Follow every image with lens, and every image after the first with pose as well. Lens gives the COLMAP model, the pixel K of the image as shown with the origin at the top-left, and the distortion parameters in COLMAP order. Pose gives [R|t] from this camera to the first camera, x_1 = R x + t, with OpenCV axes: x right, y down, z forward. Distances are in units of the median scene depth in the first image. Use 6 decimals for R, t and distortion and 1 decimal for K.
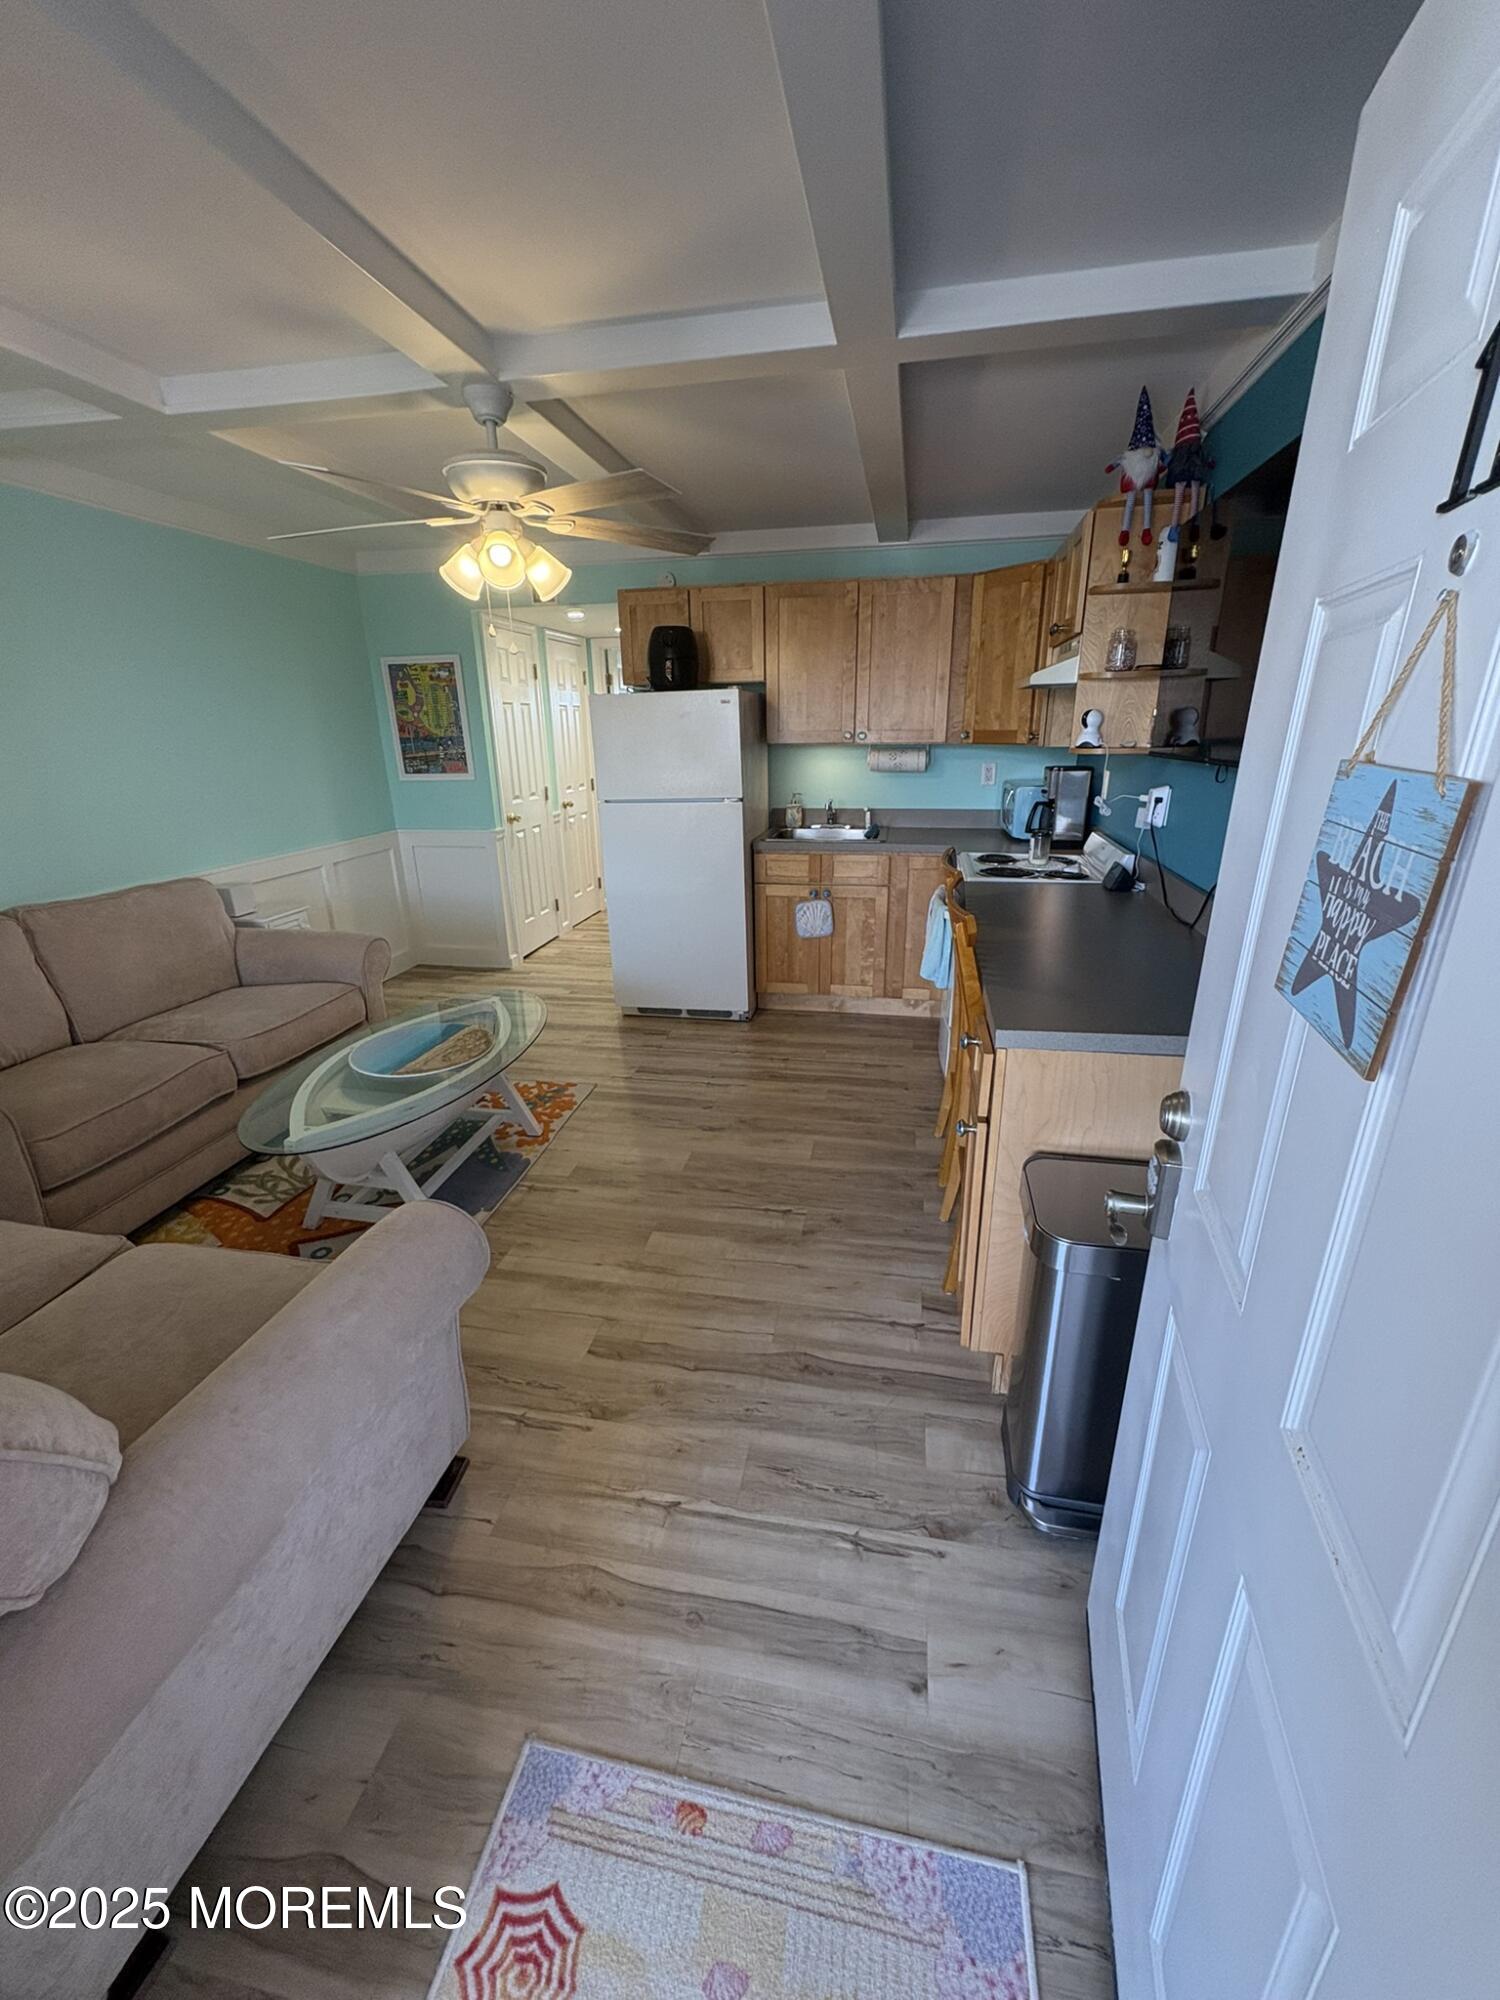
lens RADIAL K [[797.1, 0, 749.9], [0, 797.1, 997.5], [0, 0, 1]] dist [-0.000313, 0.000604]
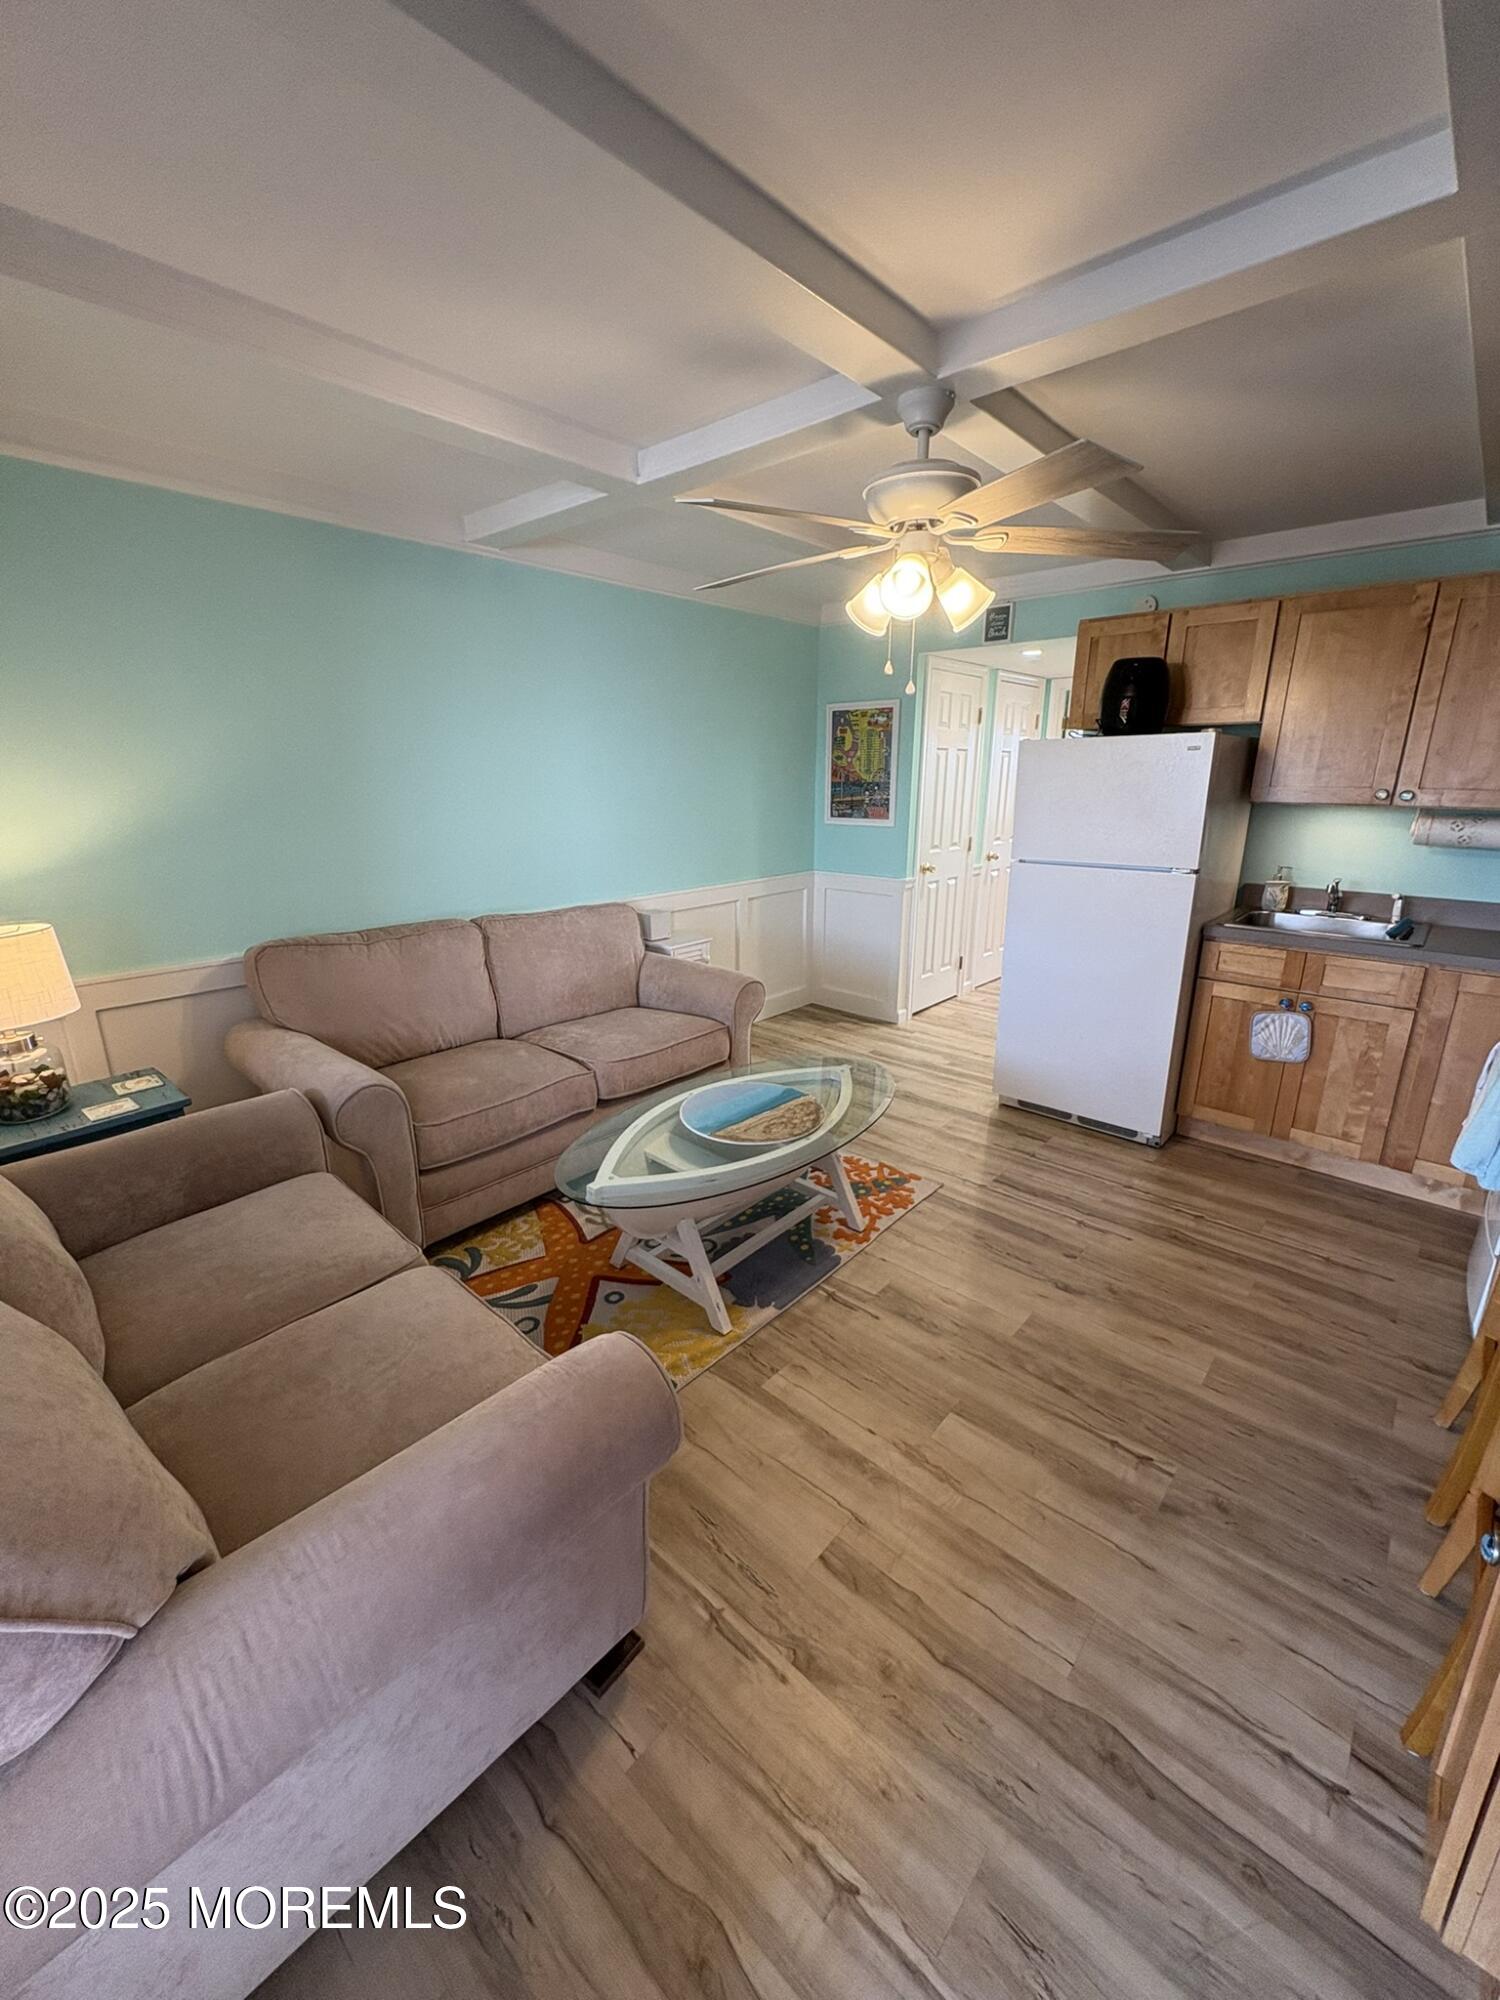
lens RADIAL K [[797.1, 0, 749.9], [0, 797.1, 997.5], [0, 0, 1]] dist [-0.000313, 0.000604]
pose [[0.854126, 0.157406, -0.495673, 0.023201], [-0.182066, 0.983285, -0.001479, -0.048360], [0.487155, 0.091509, 0.868508, 0.126430]]
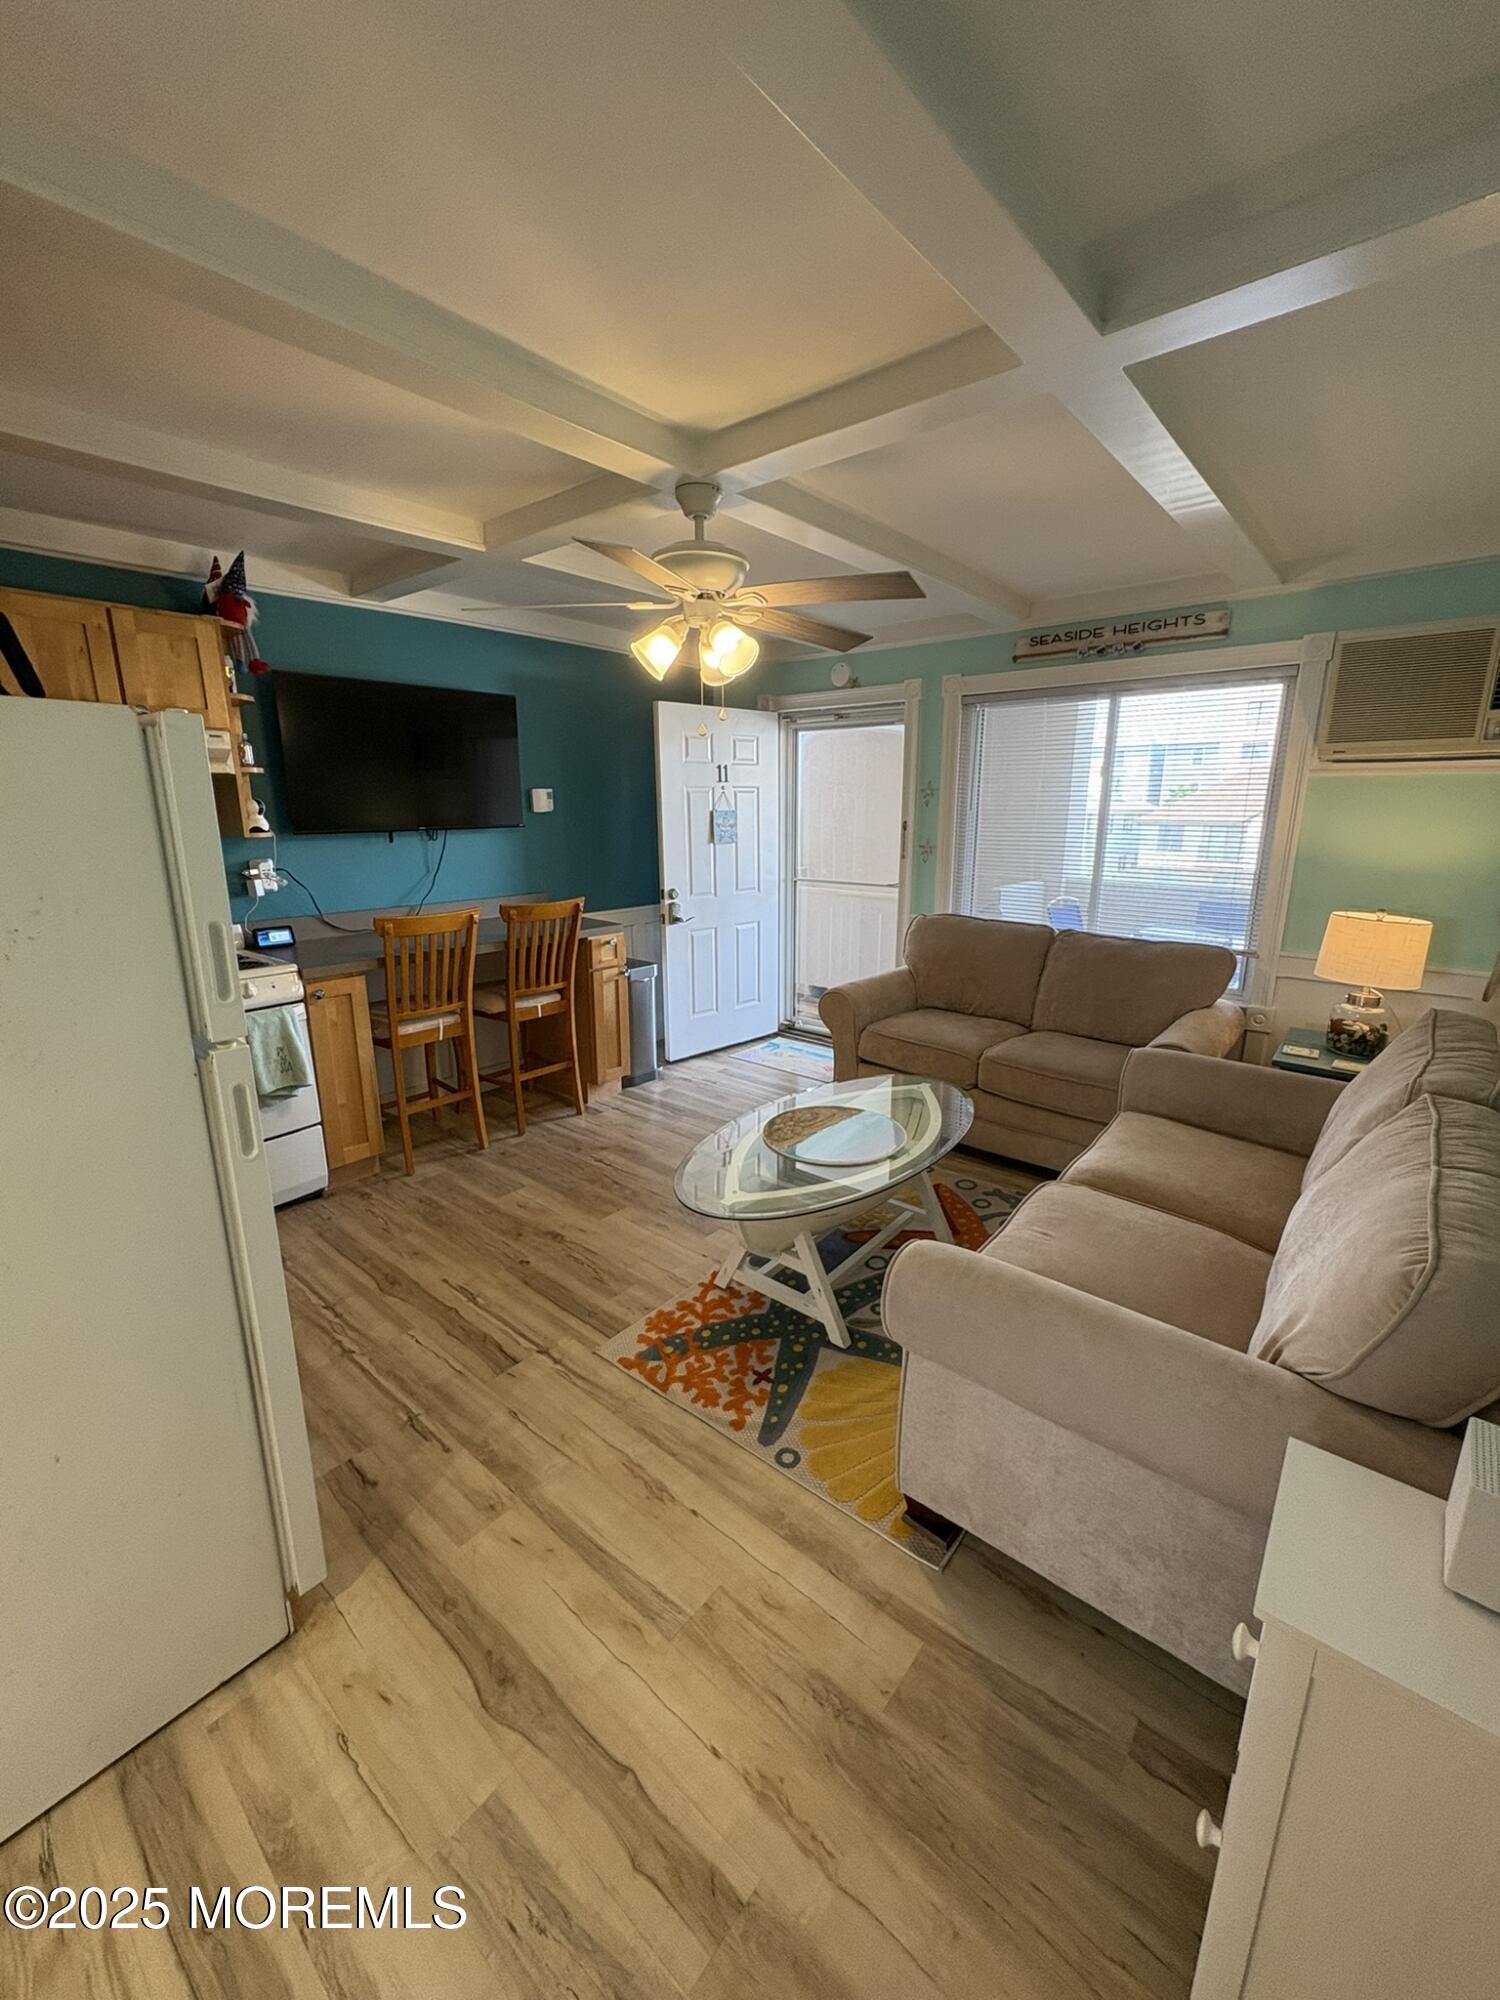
lens RADIAL K [[797.1, 0, 749.9], [0, 797.1, 997.5], [0, 0, 1]] dist [-0.000313, 0.000604]
pose [[-0.873612, -0.099507, 0.476341, -0.555086], [0.172101, 0.852430, 0.493705, -0.410159], [-0.455174, 0.513285, -0.727568, 1.210664]]
